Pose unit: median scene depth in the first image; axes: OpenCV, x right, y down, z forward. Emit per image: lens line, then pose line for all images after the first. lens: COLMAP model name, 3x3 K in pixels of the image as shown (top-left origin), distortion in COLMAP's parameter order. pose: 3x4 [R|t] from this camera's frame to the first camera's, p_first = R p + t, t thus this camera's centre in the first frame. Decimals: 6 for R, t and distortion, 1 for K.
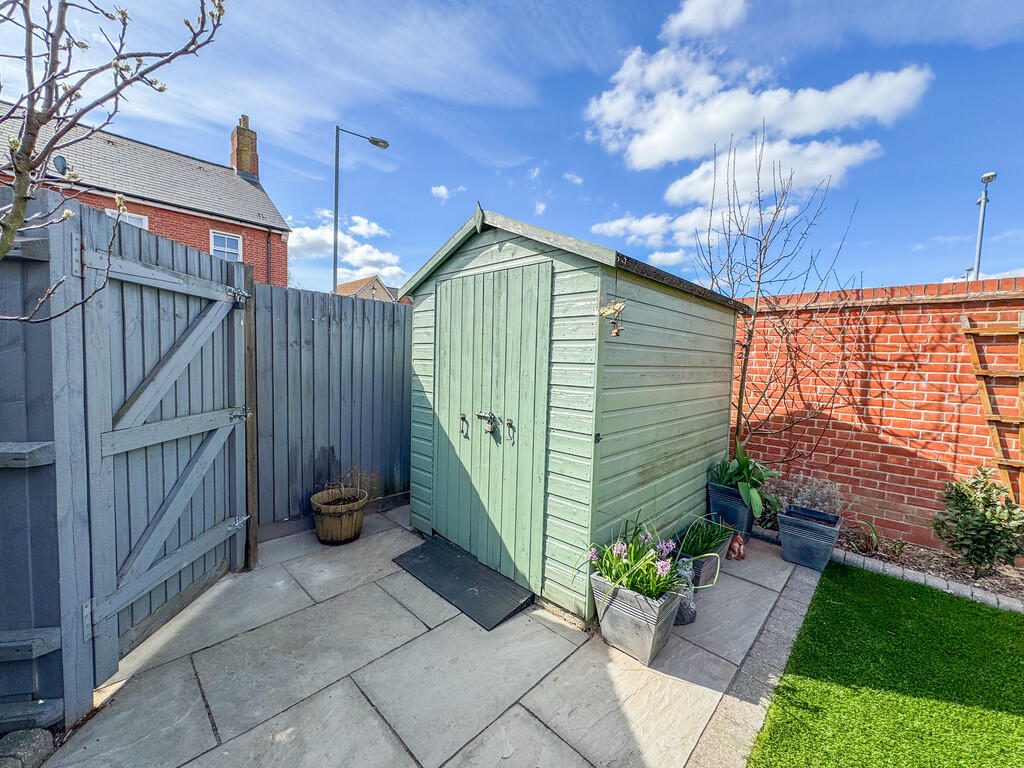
lens RADIAL K [[408.2, 0, 511.7], [0, 408.2, 382.0], [0, 0, 1]] dist [-0.004083, 0.000010]
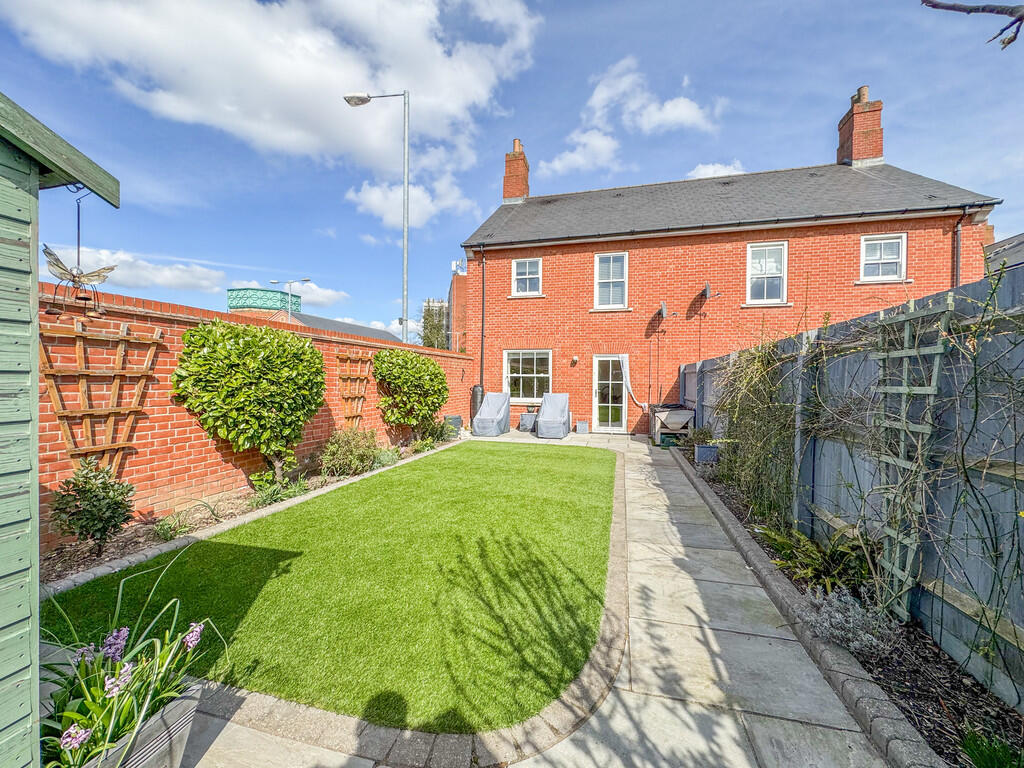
lens RADIAL K [[408.2, 0, 511.7], [0, 408.2, 382.0], [0, 0, 1]] dist [-0.004083, 0.000010]
pose [[-0.493772, -0.040572, 0.868644, -0.339403], [0.022502, 0.997980, 0.059404, -0.032801], [-0.869300, 0.048878, -0.491862, 0.498468]]
